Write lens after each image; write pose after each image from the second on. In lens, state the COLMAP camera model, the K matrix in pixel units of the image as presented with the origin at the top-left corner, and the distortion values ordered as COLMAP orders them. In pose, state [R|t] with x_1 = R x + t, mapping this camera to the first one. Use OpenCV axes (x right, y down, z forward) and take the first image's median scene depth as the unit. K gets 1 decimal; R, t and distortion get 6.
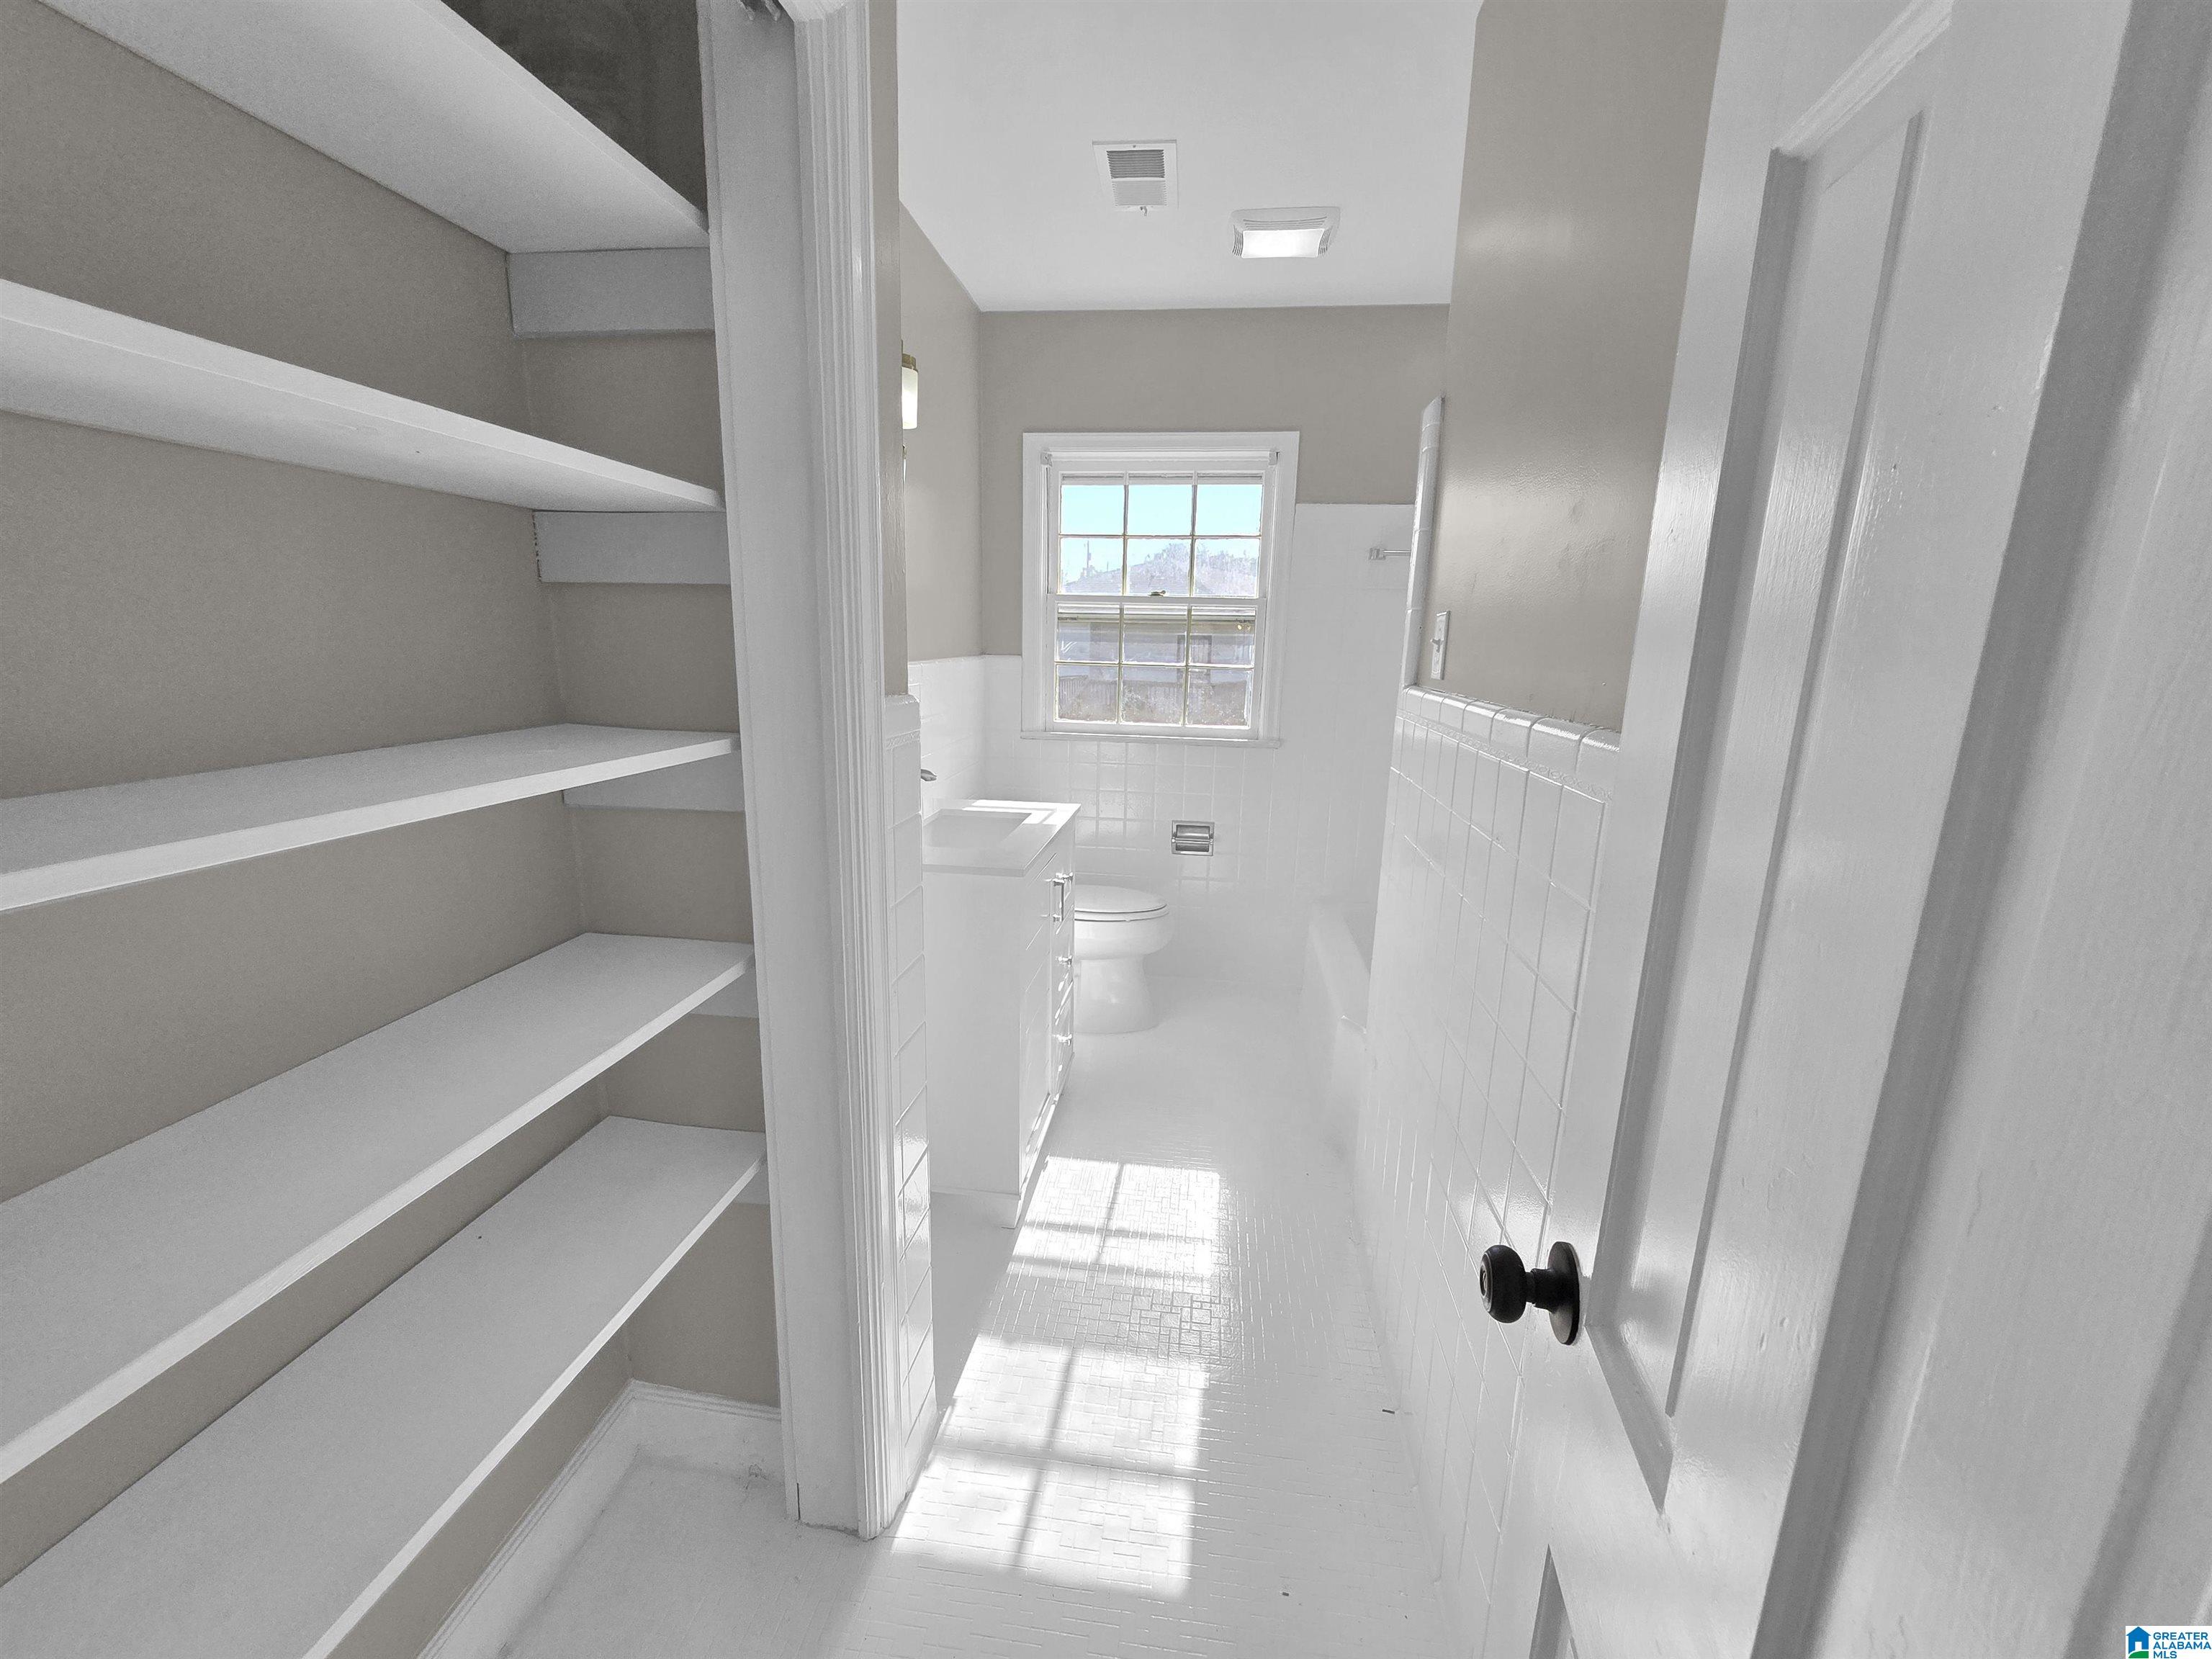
lens RADIAL K [[904.9, 0, 1102.0], [0, 904.9, 838.5], [0, 0, 1]] dist [-0.000881, -0.004064]
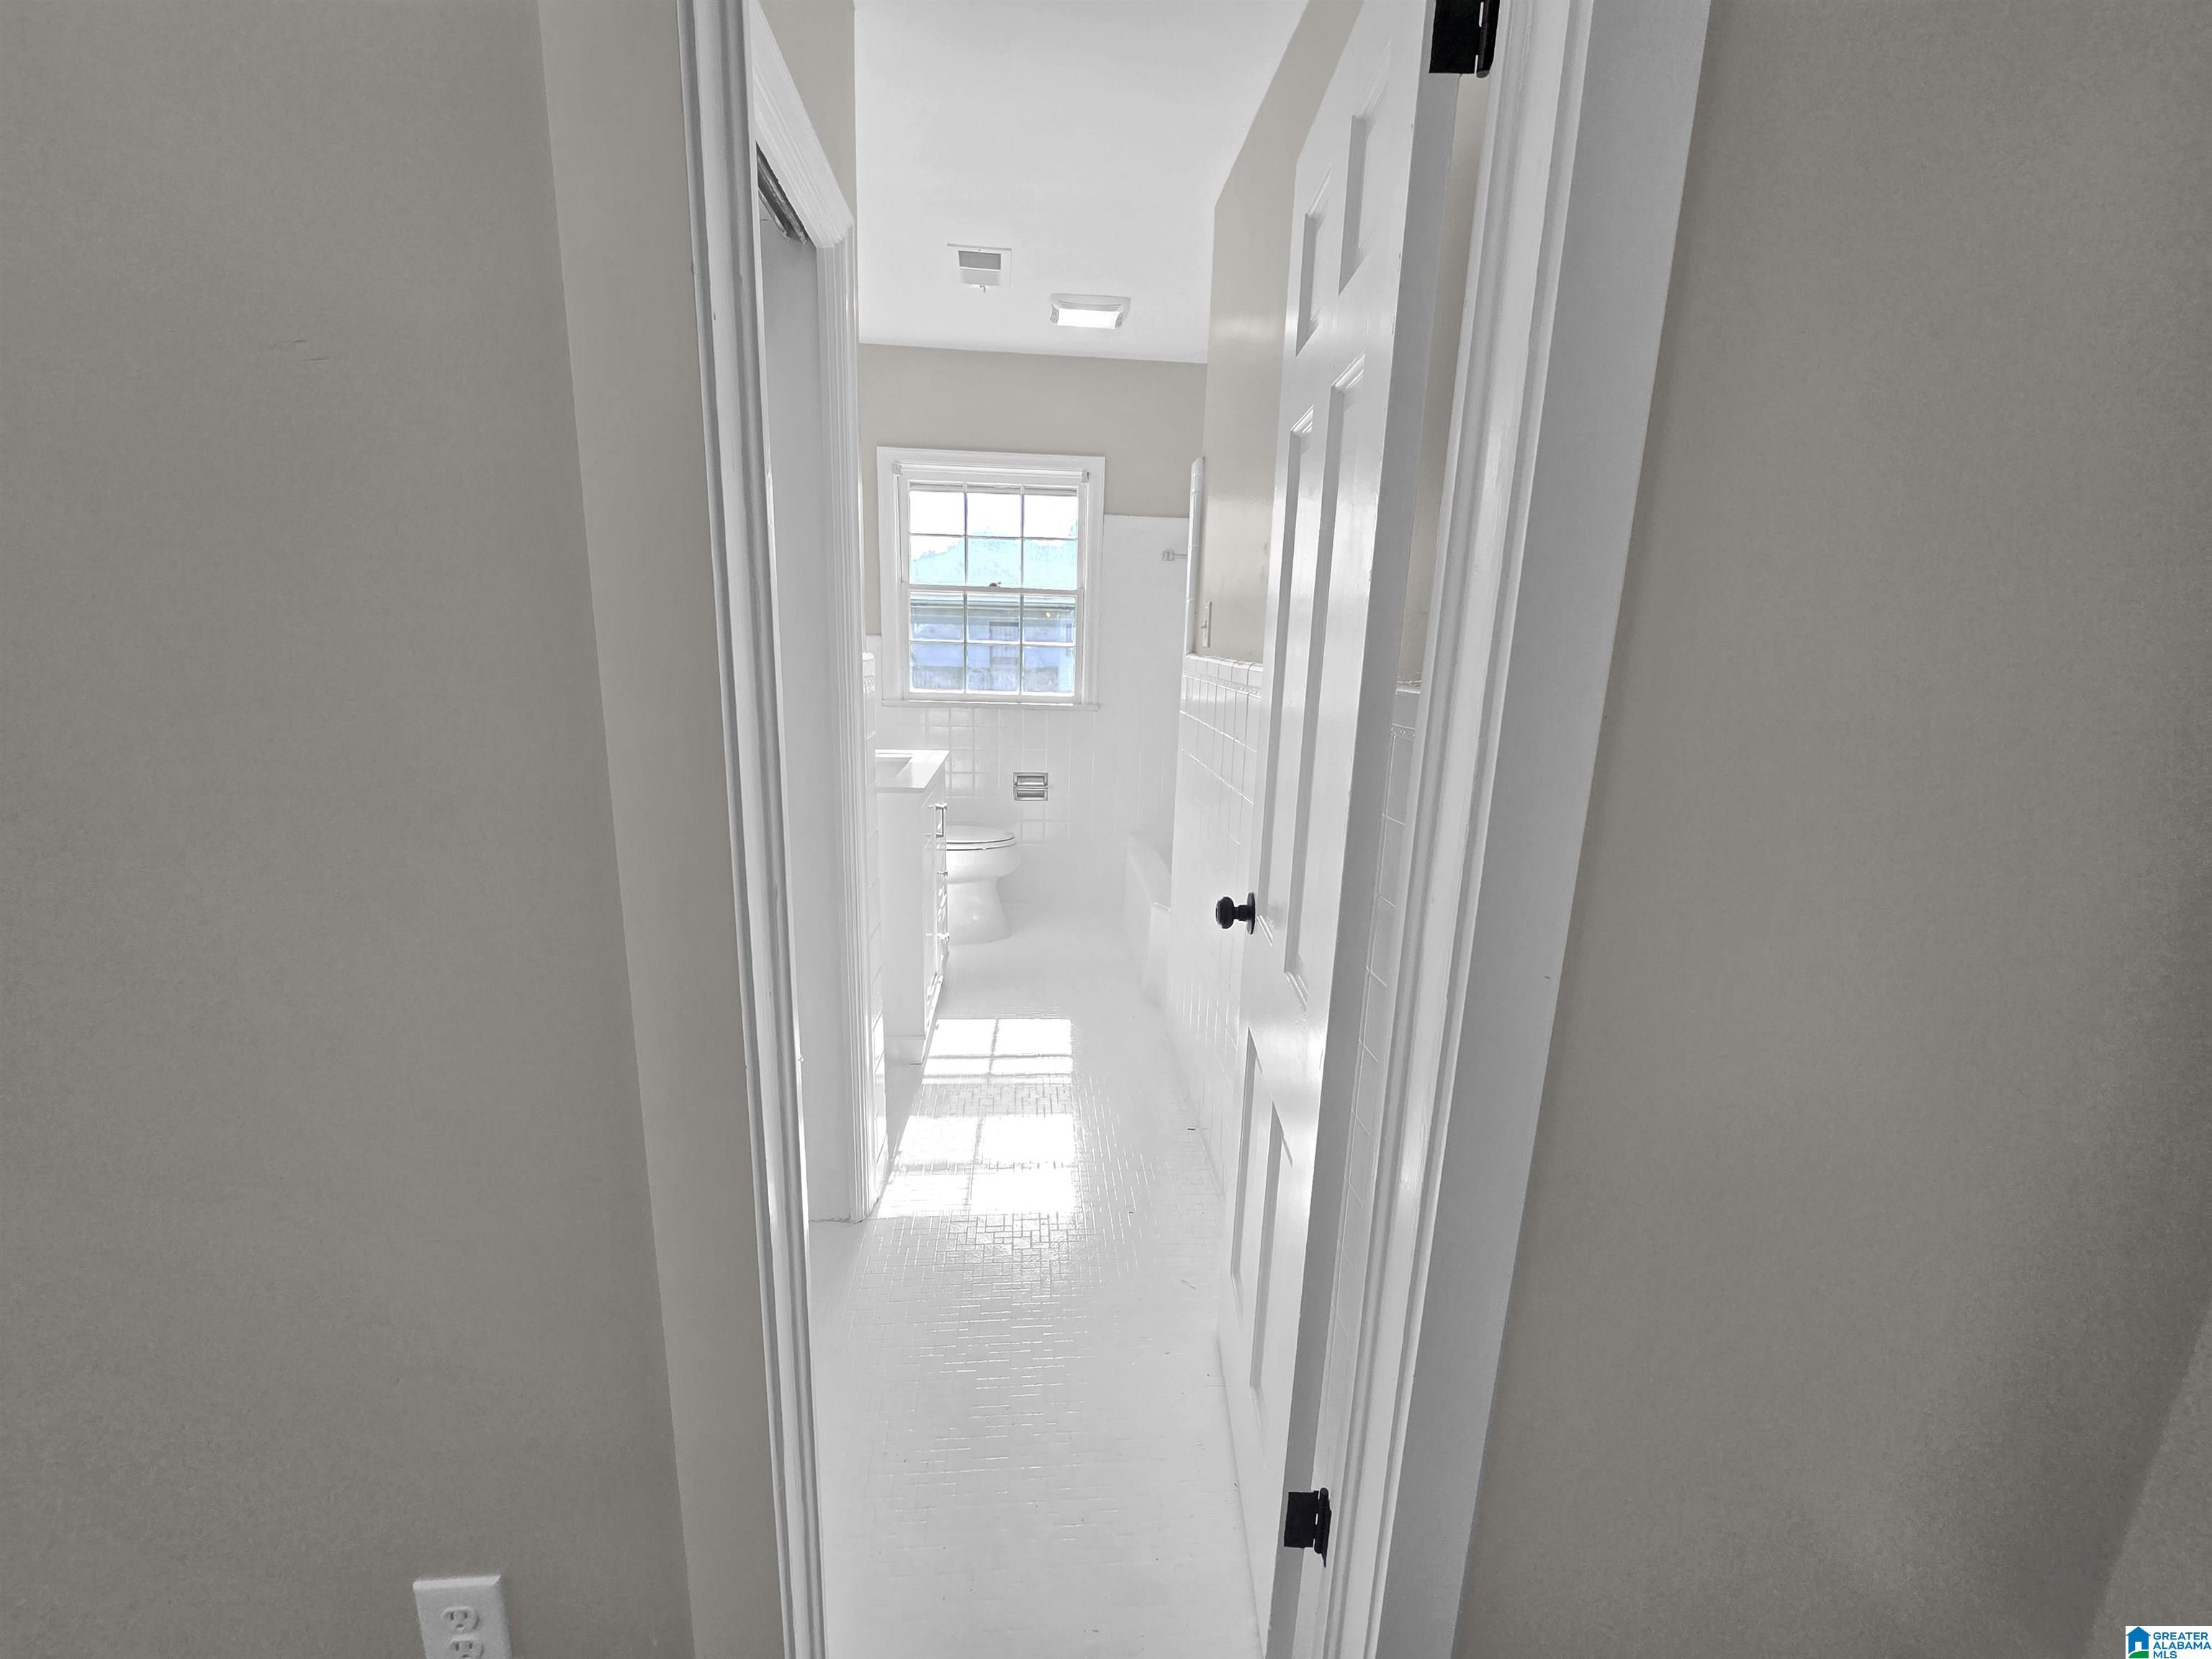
lens RADIAL K [[904.9, 0, 1102.0], [0, 904.9, 838.5], [0, 0, 1]] dist [-0.000881, -0.004064]
pose [[0.978382, -0.040590, 0.202784, -0.061199], [0.037947, 0.999137, 0.016903, 0.057588], [-0.203295, -0.008843, 0.979078, -0.232334]]
